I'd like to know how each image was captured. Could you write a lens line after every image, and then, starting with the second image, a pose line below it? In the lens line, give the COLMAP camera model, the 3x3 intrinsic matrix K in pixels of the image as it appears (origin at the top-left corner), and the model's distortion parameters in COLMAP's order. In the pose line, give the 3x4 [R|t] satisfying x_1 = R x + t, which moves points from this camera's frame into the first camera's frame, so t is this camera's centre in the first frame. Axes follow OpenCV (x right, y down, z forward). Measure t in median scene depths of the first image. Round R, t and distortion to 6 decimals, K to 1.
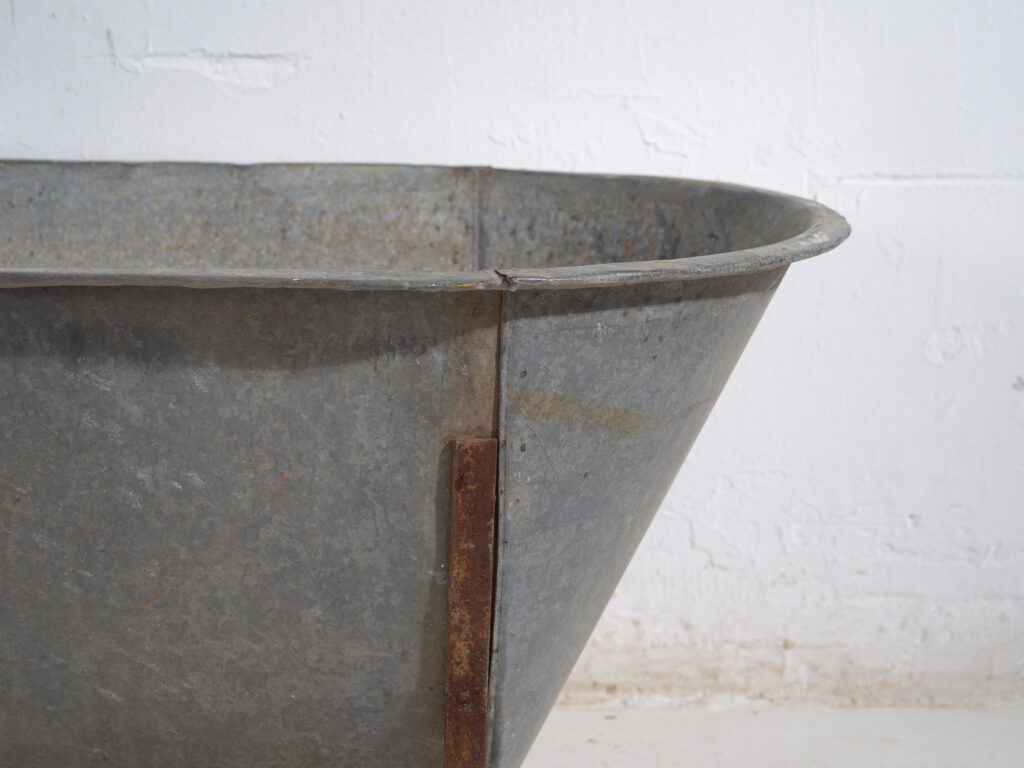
lens RADIAL K [[3122.8, 0, 510.0], [0, 3122.8, 382.7], [0, 0, 1]] dist [0.041400, 0.000000]
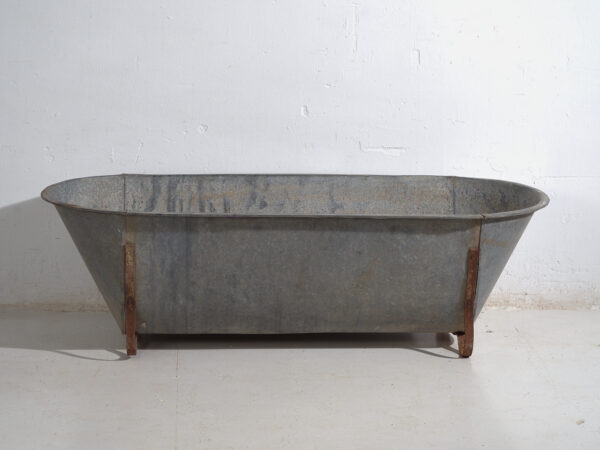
lens RADIAL K [[1959.5, 0, 300.5], [0, 1959.5, 226.4], [0, 0, 1]] dist [-0.052118, 0.000000]
pose [[0.999434, -0.003828, 0.033409, -0.302395], [0.002570, 0.999289, 0.037621, -0.103625], [-0.033529, -0.037514, 0.998733, -1.584643]]
